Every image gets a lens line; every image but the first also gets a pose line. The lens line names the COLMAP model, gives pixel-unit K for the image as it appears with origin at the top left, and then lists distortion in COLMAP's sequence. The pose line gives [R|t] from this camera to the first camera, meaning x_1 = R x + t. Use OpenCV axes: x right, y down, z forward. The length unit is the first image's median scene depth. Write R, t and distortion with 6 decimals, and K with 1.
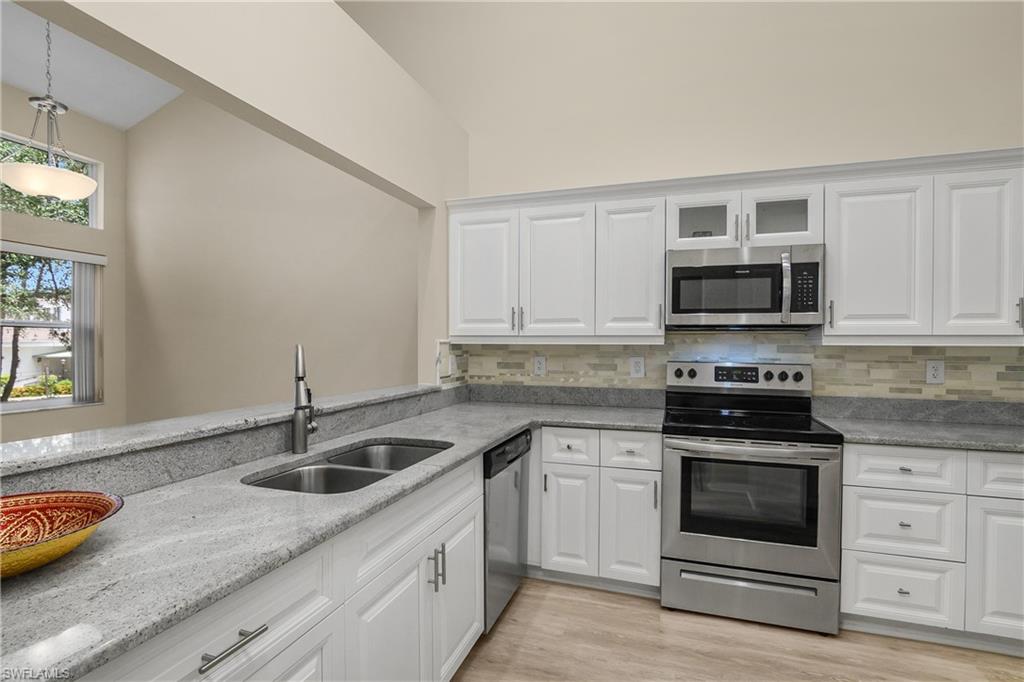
lens RADIAL K [[515.0, 0, 505.0], [0, 515.0, 346.8], [0, 0, 1]] dist [-0.025300, 0.006297]
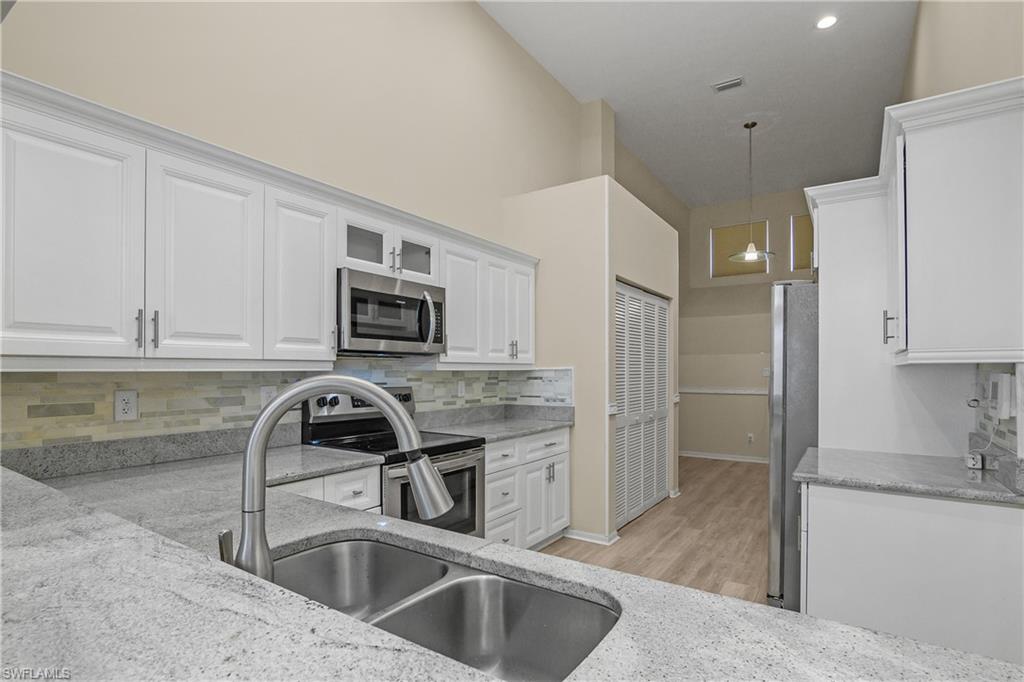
lens RADIAL K [[515.0, 0, 508.7], [0, 515.0, 372.0], [0, 0, 1]] dist [-0.025300, 0.006297]
pose [[0.247977, -0.008076, 0.968732, -0.489062], [0.010098, 0.999932, 0.005751, -0.004019], [-0.968713, 0.008356, 0.248042, 0.482565]]
